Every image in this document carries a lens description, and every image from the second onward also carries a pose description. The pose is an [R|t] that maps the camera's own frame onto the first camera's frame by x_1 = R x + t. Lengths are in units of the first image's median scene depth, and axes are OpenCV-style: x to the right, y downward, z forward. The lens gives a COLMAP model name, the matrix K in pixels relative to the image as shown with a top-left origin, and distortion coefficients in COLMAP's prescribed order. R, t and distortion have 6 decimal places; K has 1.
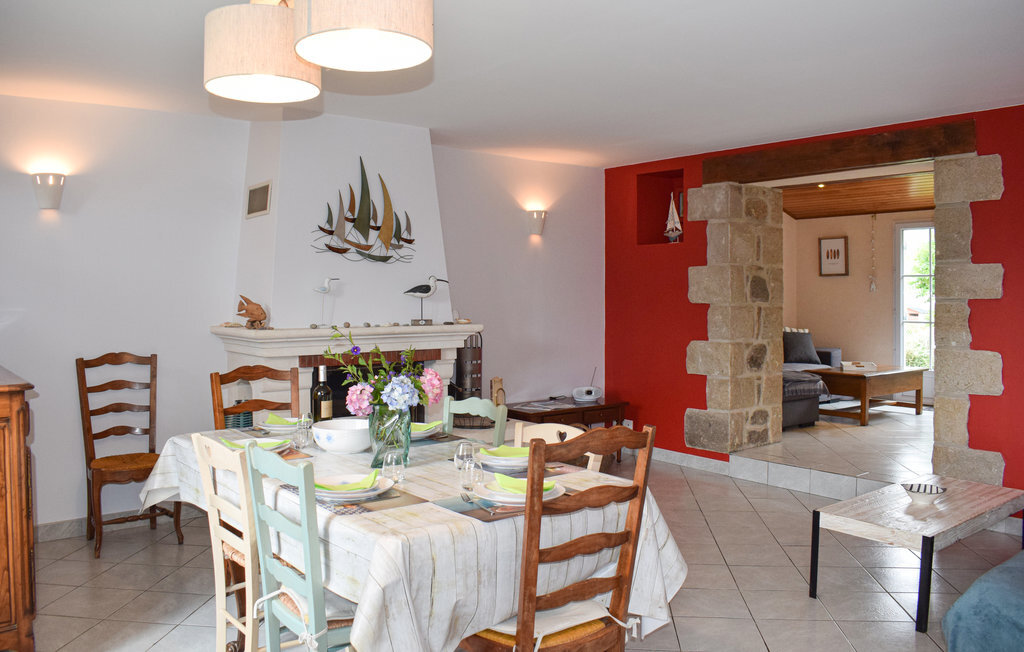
lens RADIAL K [[841.3, 0, 510.7], [0, 841.3, 257.6], [0, 0, 1]] dist [-0.089085, 0.002389]
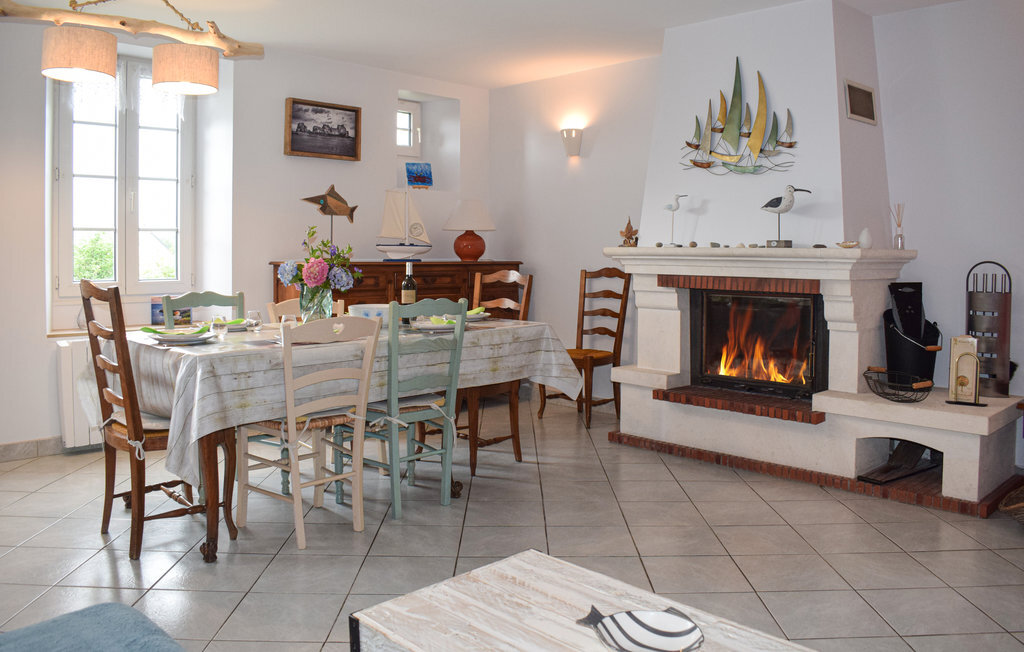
lens RADIAL K [[841.3, 0, 510.7], [0, 841.3, 257.6], [0, 0, 1]] dist [-0.089085, 0.002389]
pose [[0.081192, 0.010597, -0.996642, 0.704895], [0.031869, 0.999405, 0.013222, 0.075167], [0.996189, -0.032836, 0.080806, 0.713365]]
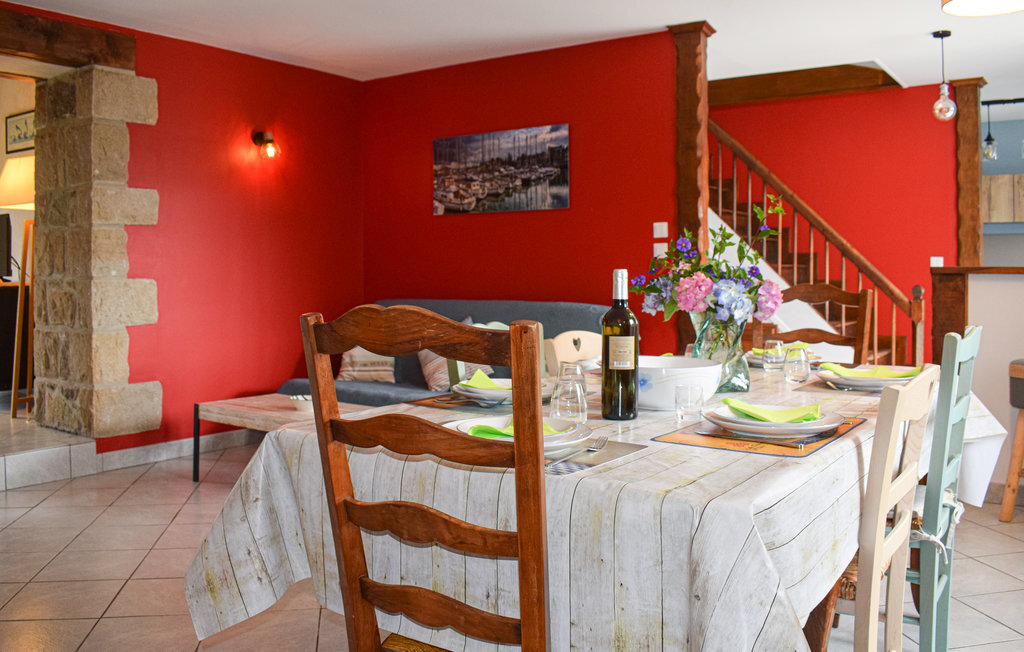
lens RADIAL K [[902.3, 0, 512.4], [0, 902.3, 265.2], [0, 0, 1]] dist [-0.125195, -0.003489]
pose [[-0.267678, -0.008554, 0.963471, -0.519092], [-0.030312, 0.999540, 0.000452, 0.081202], [-0.963032, -0.029084, -0.267814, 0.822851]]
